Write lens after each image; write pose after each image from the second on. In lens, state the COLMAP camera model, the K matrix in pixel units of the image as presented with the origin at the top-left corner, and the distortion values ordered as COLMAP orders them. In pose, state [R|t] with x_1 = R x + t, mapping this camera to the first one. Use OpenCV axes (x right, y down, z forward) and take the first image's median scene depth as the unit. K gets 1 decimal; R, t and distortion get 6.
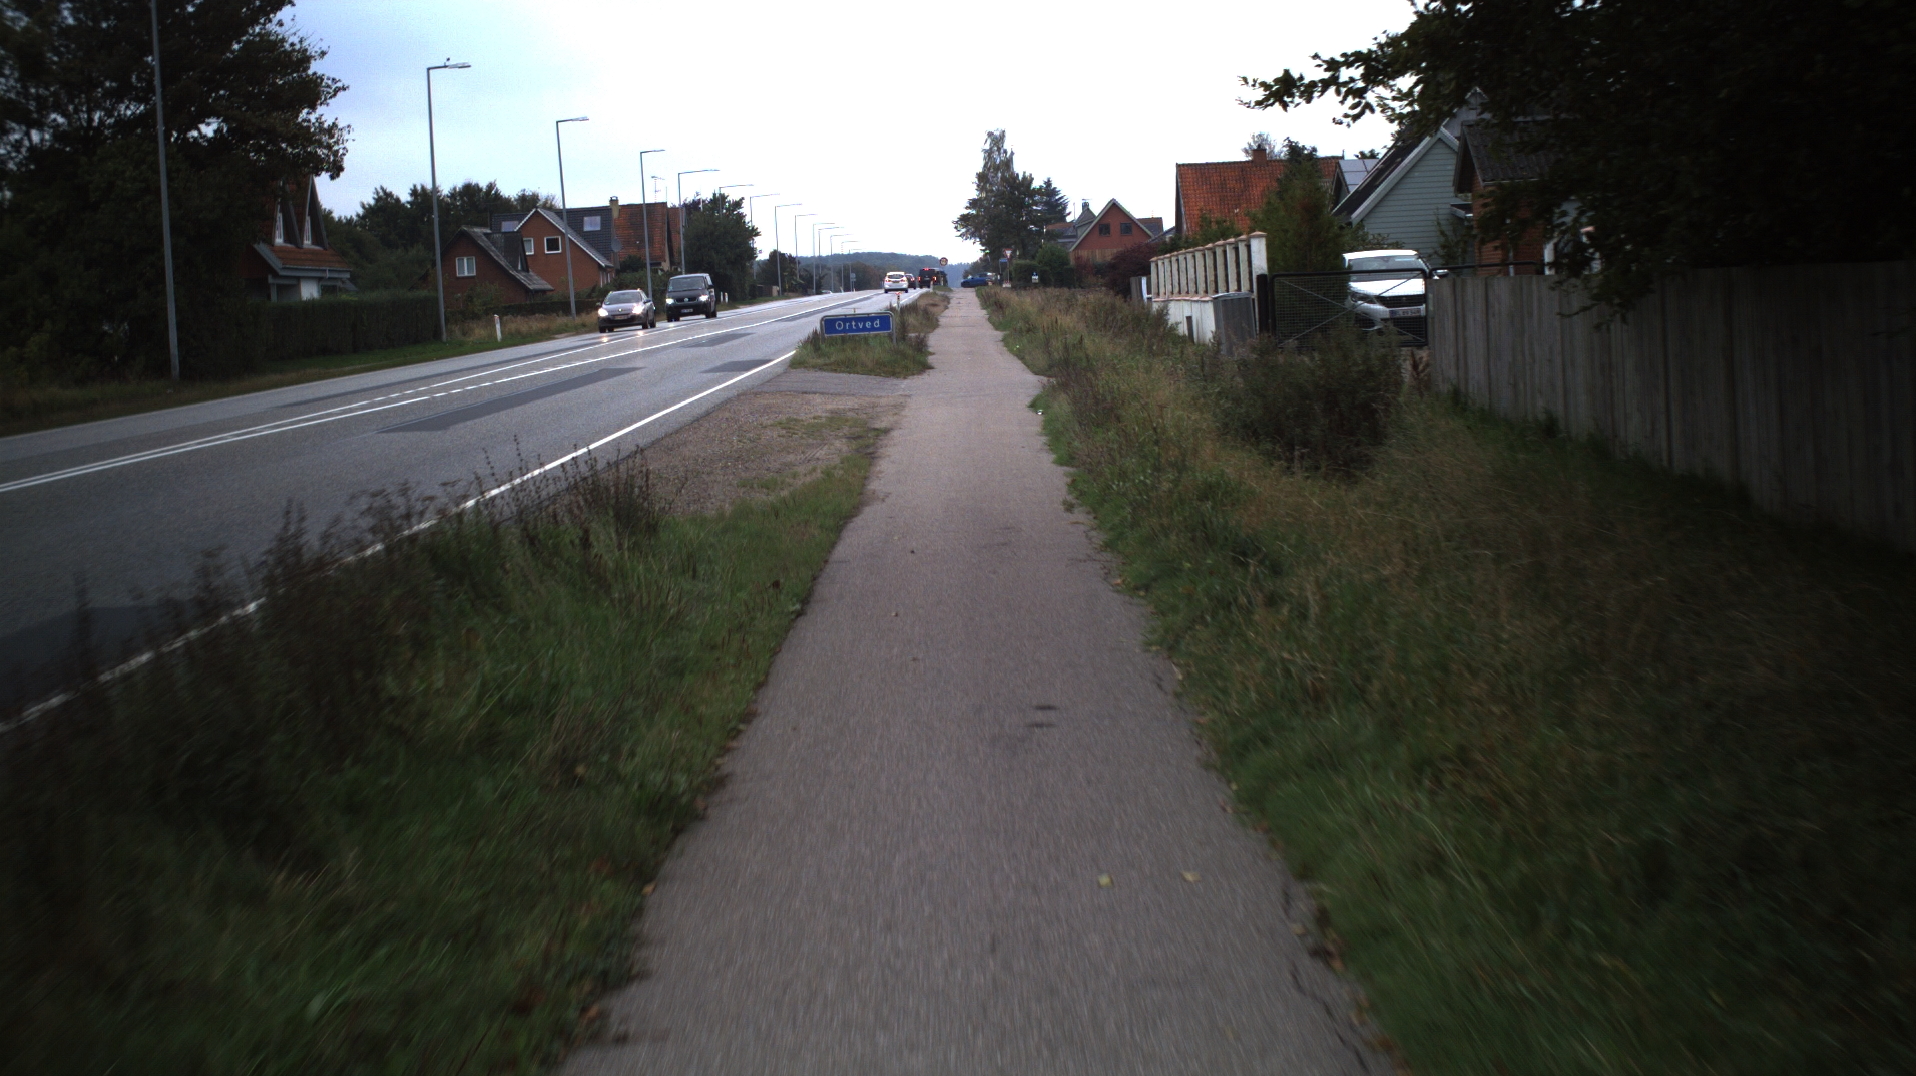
lens RADIAL K [[4093.2, 0, 955.3], [0, 4093.2, 542.6], [0, 0, 1]] dist [-0.255210, 0.000000]
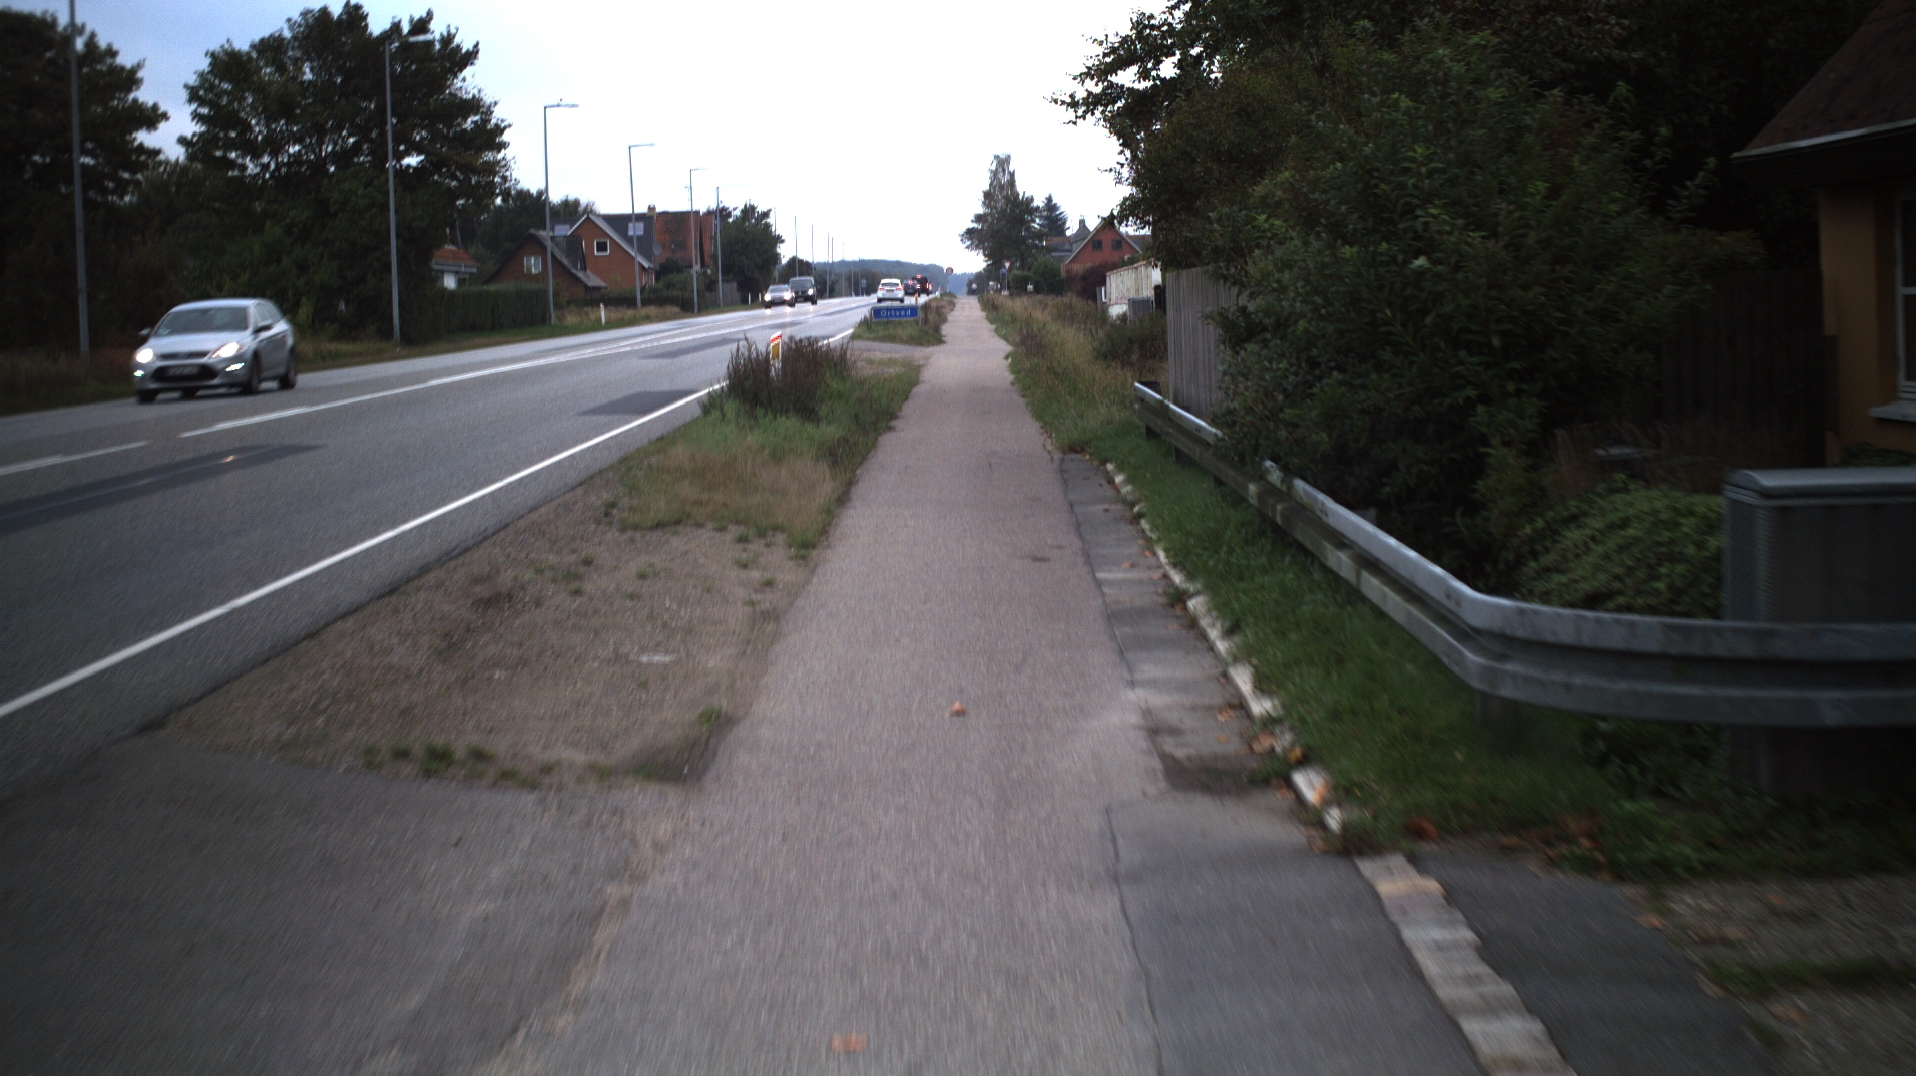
lens RADIAL K [[4093.2, 0, 910.4], [0, 4093.2, 519.1], [0, 0, 1]] dist [-0.255210, 0.000000]
pose [[0.999629, 0.025069, -0.010647, -0.000708], [-0.025152, 0.999654, -0.007714, 0.025479], [0.010450, 0.007979, 0.999914, -0.375197]]
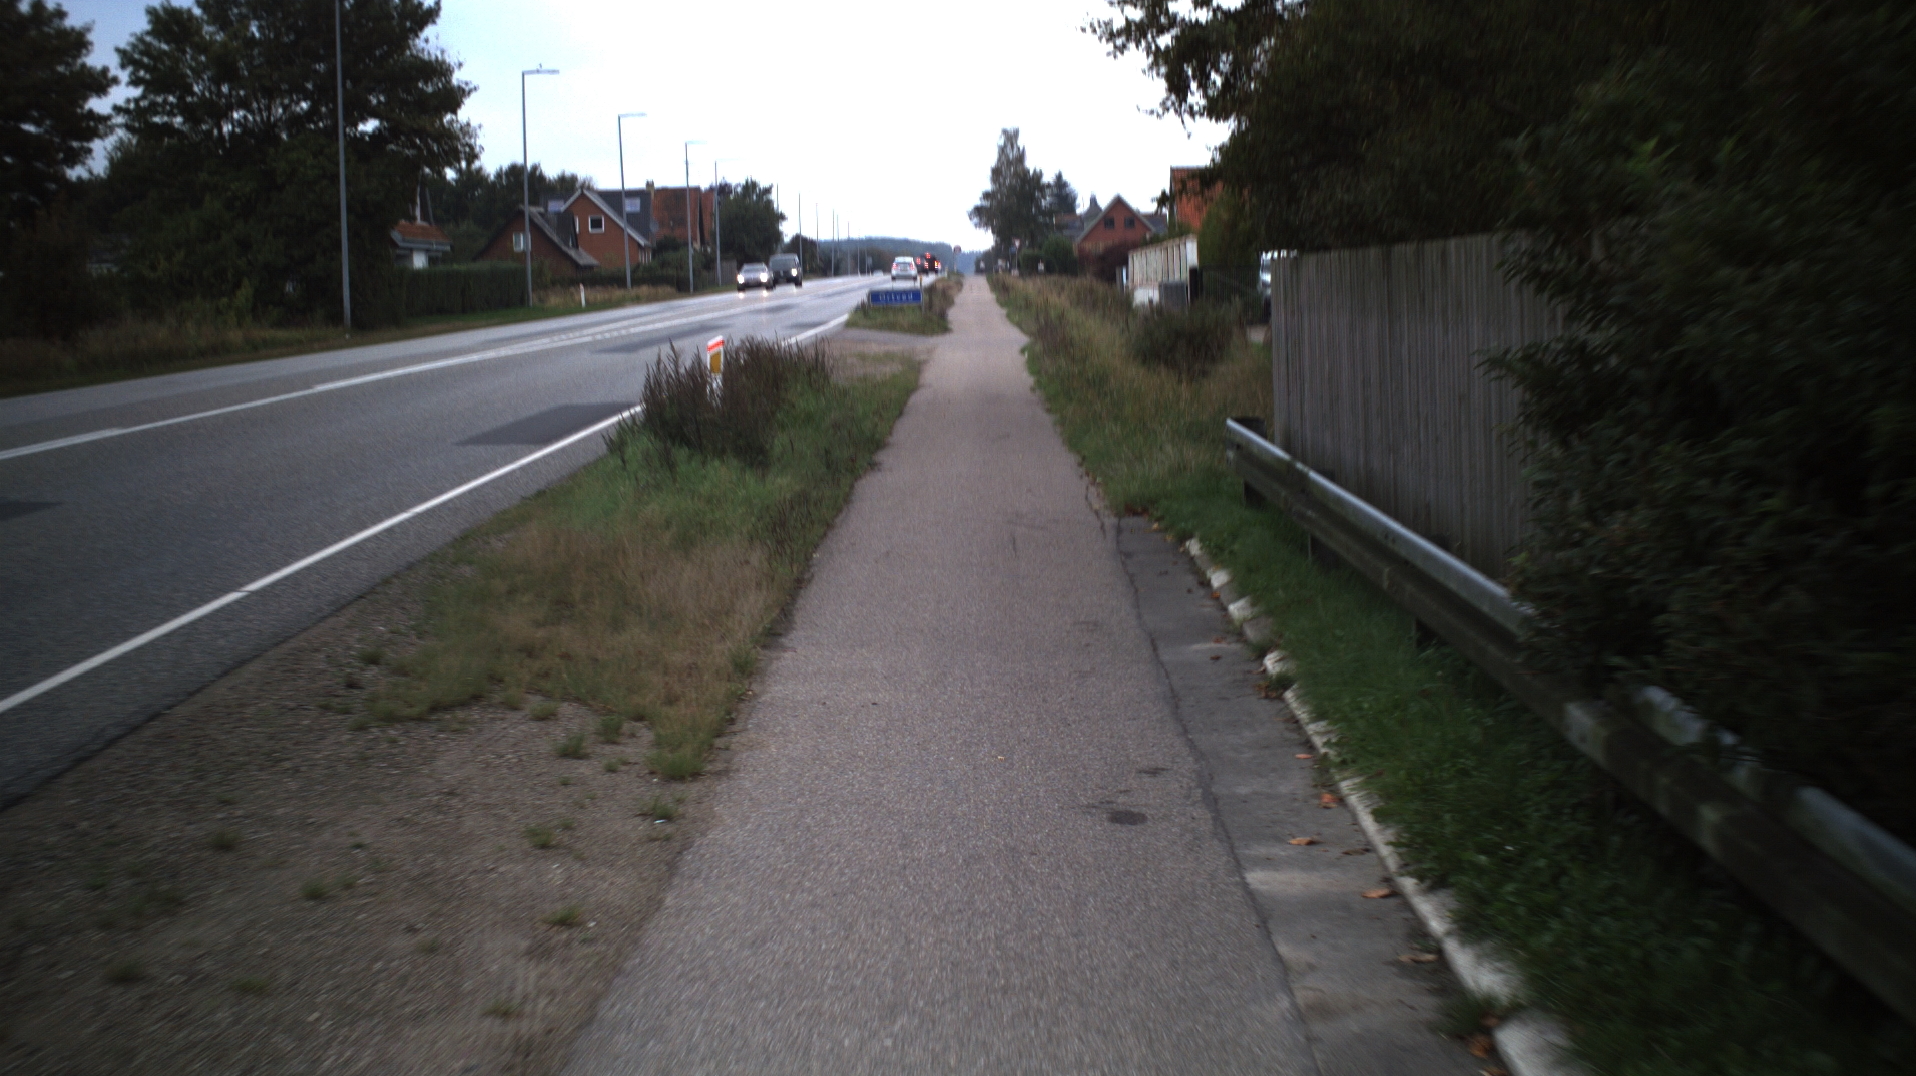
lens RADIAL K [[4093.2, 0, 961.1], [0, 4093.2, 530.2], [0, 0, 1]] dist [-0.255210, 0.000000]
pose [[0.999630, 0.027192, 0.000233, -0.000866], [-0.027192, 0.999630, 0.000070, 0.016568], [-0.000231, -0.000076, 1.000000, -0.250213]]
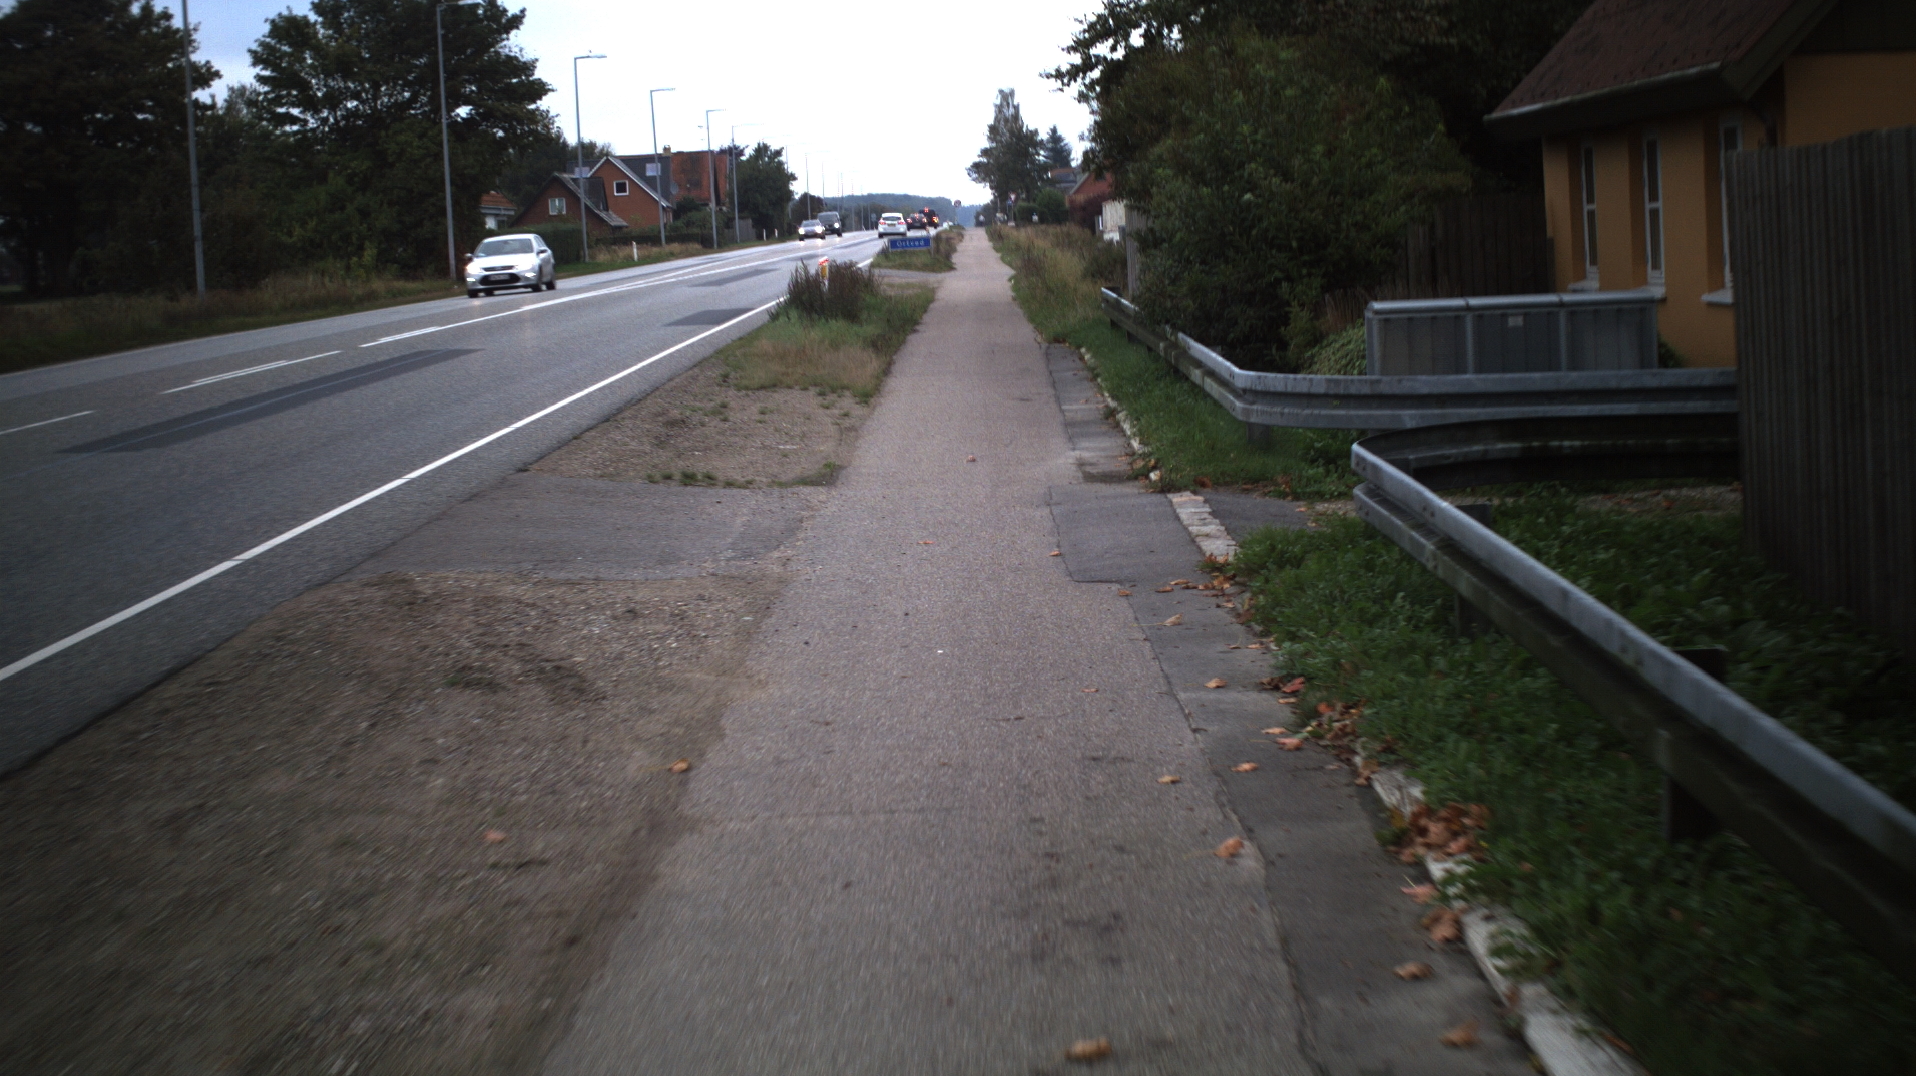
lens RADIAL K [[4093.2, 0, 963.7], [0, 4093.2, 550.3], [0, 0, 1]] dist [-0.255210, 0.000000]
pose [[0.999990, 0.004306, -0.000711, -0.000646], [-0.004294, 0.999860, 0.016152, 0.033783], [0.000781, -0.016149, 0.999869, -0.500783]]
